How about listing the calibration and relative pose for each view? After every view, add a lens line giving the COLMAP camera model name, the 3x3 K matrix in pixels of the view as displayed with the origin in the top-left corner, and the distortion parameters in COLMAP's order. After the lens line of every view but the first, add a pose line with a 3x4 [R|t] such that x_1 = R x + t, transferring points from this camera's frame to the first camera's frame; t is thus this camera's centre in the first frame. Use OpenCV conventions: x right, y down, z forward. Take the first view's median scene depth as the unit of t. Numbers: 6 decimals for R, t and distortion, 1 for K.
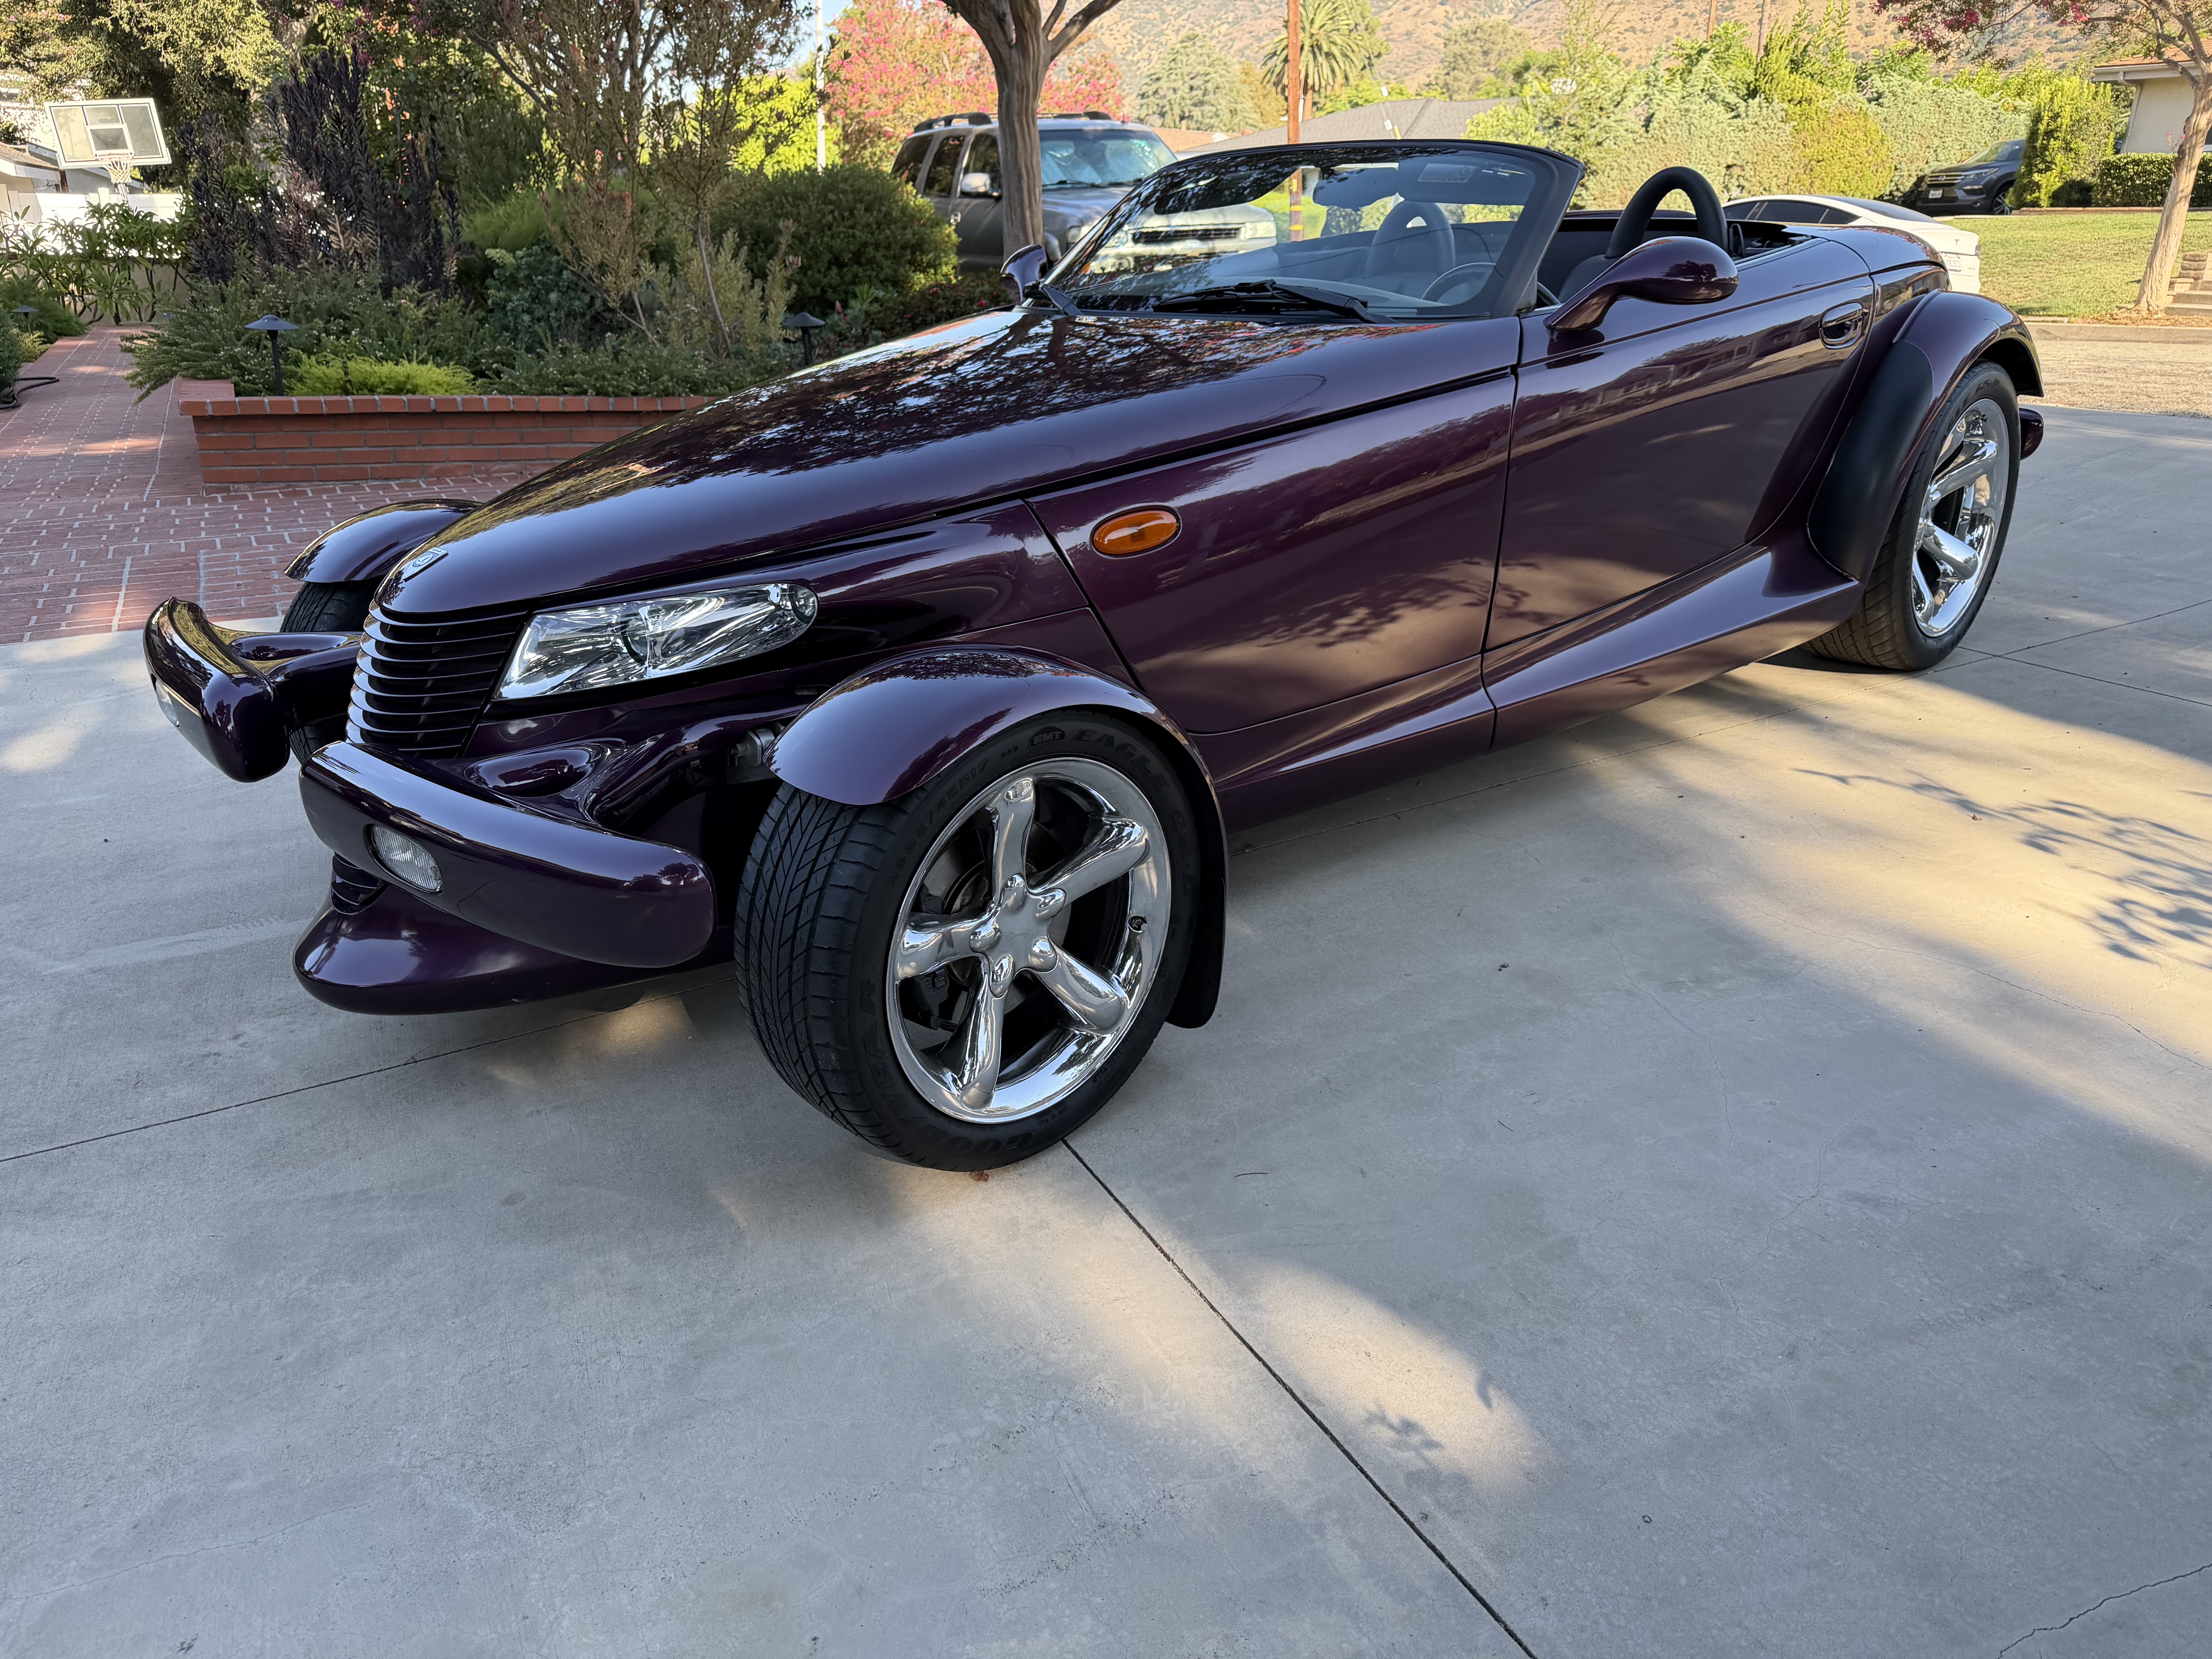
lens RADIAL K [[1550.6, 0, 1094.2], [0, 1550.6, 830.4], [0, 0, 1]] dist [0.023016, -0.021375]
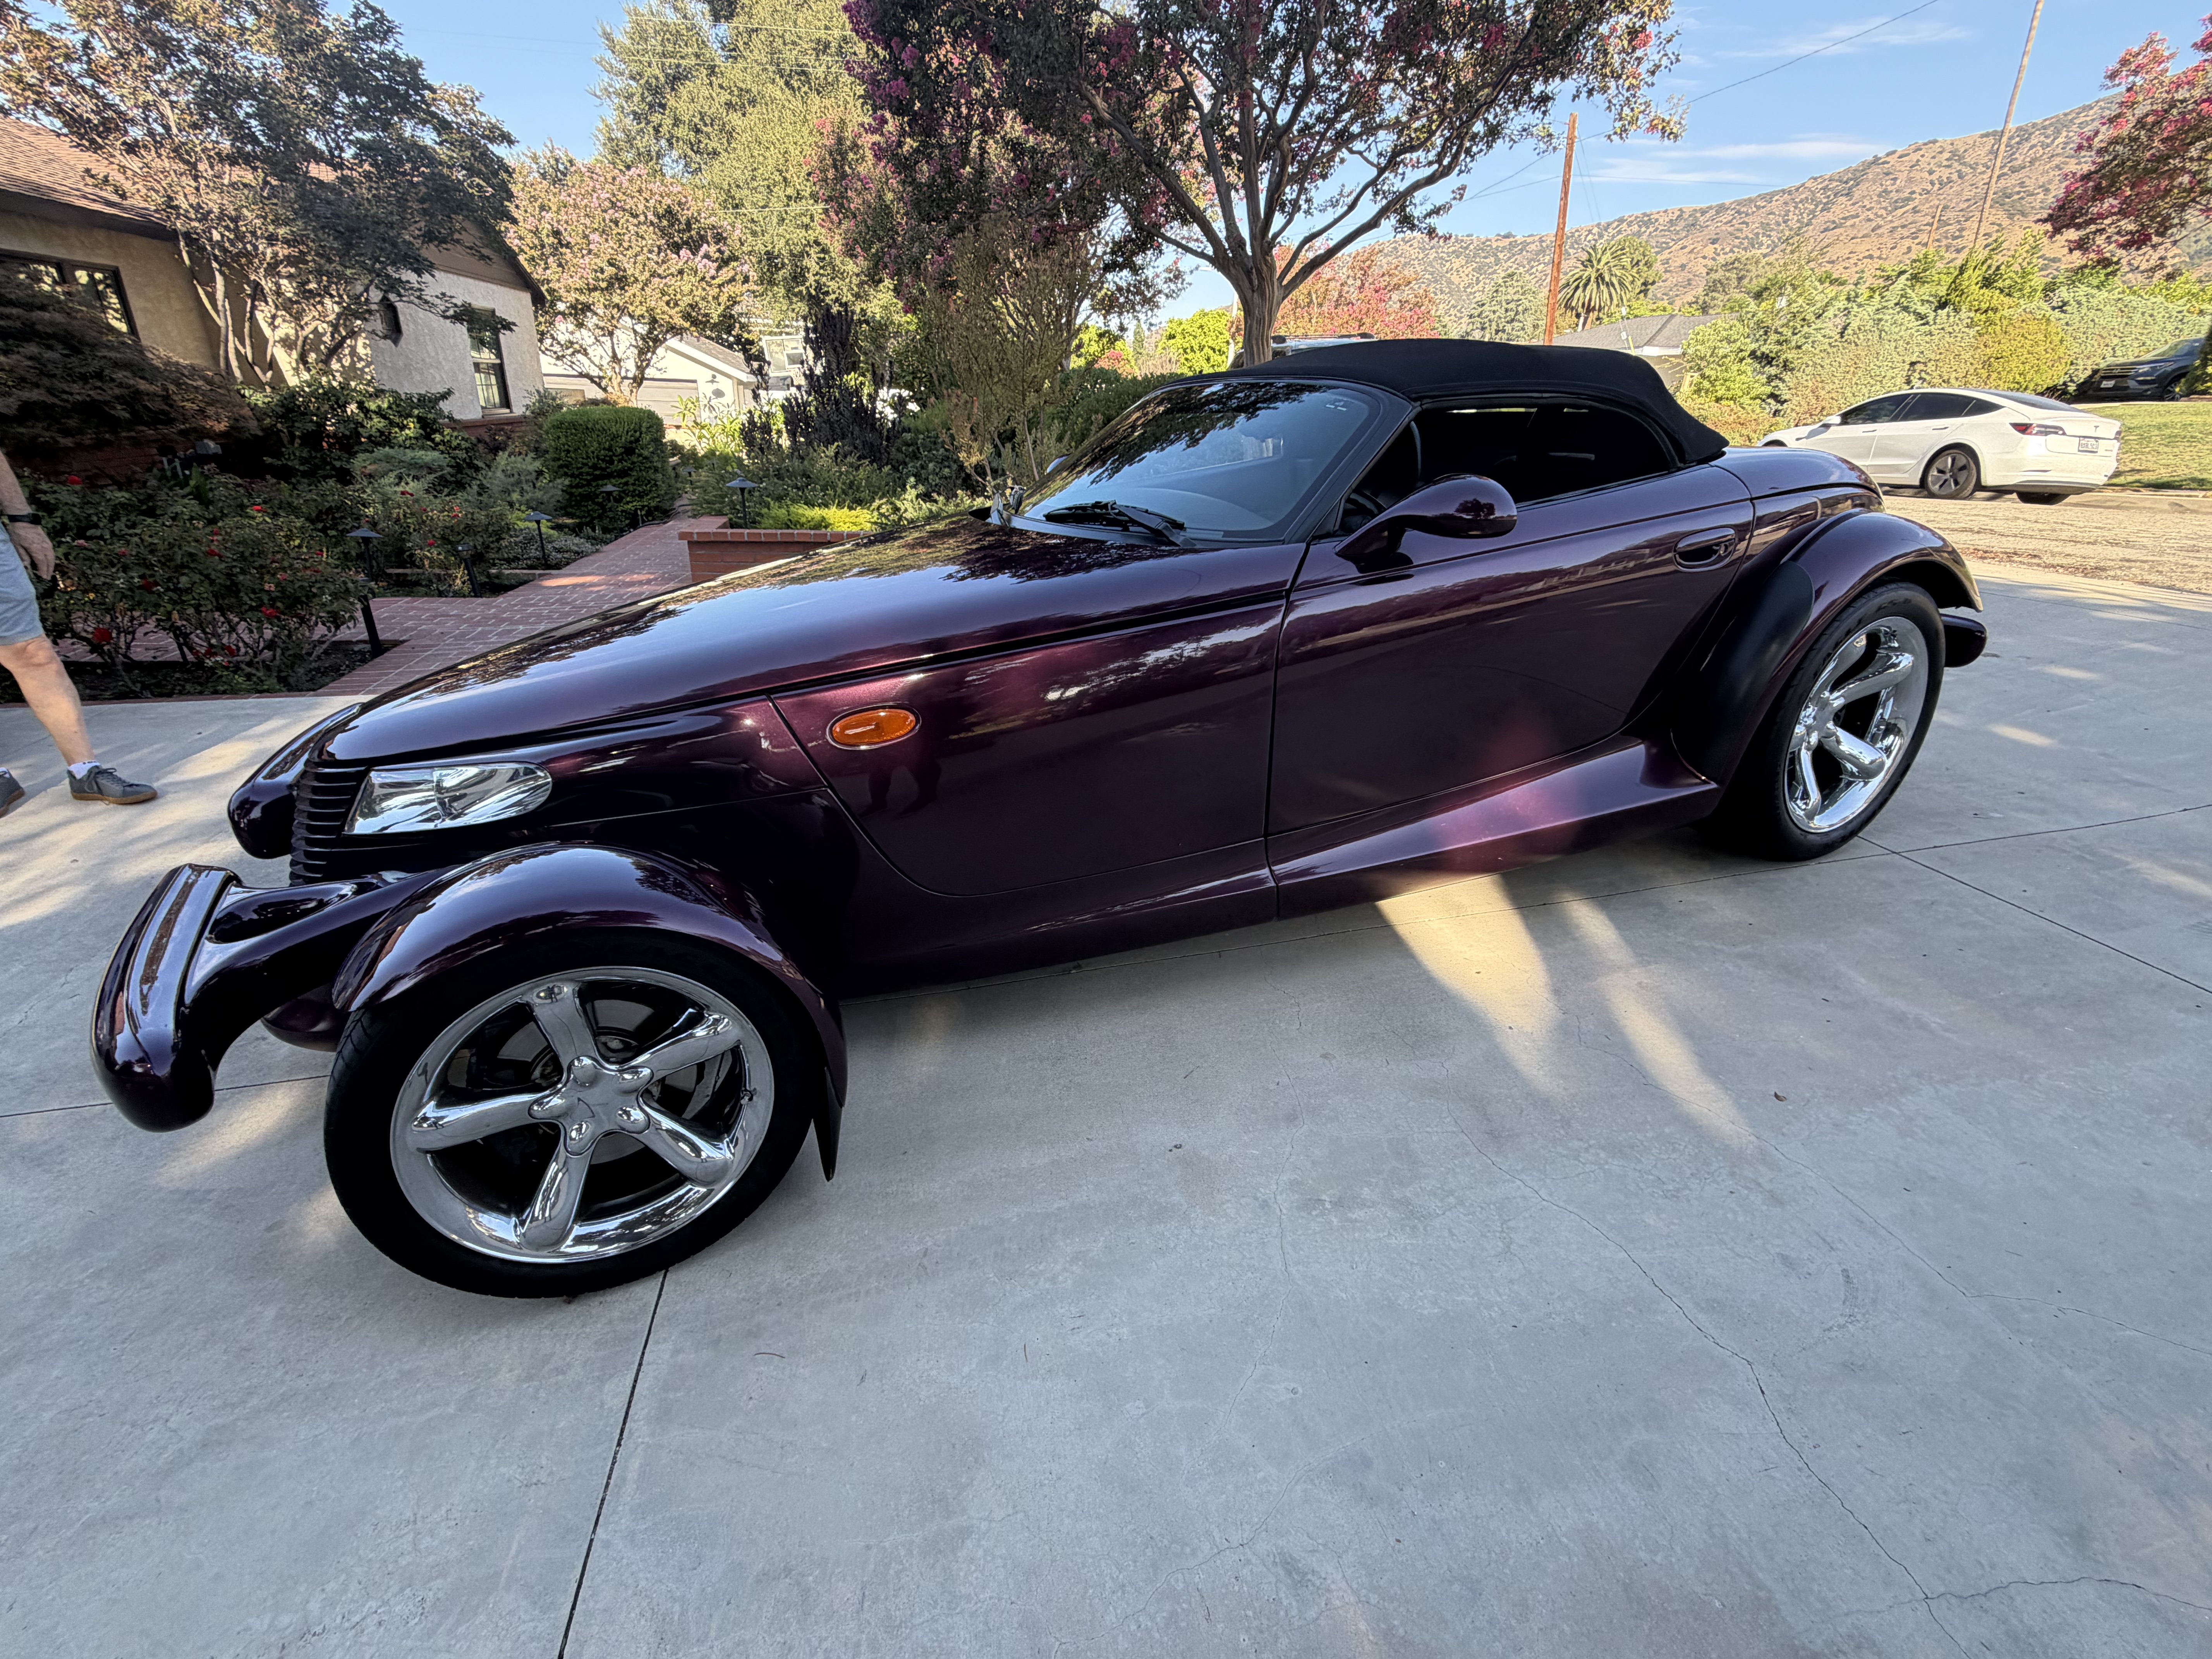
lens RADIAL K [[995.0, 0, 1104.6], [0, 995.0, 827.5], [0, 0, 1]] dist [0.001982, 0.000295]
pose [[0.958025, 0.112021, -0.263894, 0.135145], [-0.104031, 0.993596, 0.044106, -0.058433], [0.267145, -0.014802, 0.963543, 0.111503]]
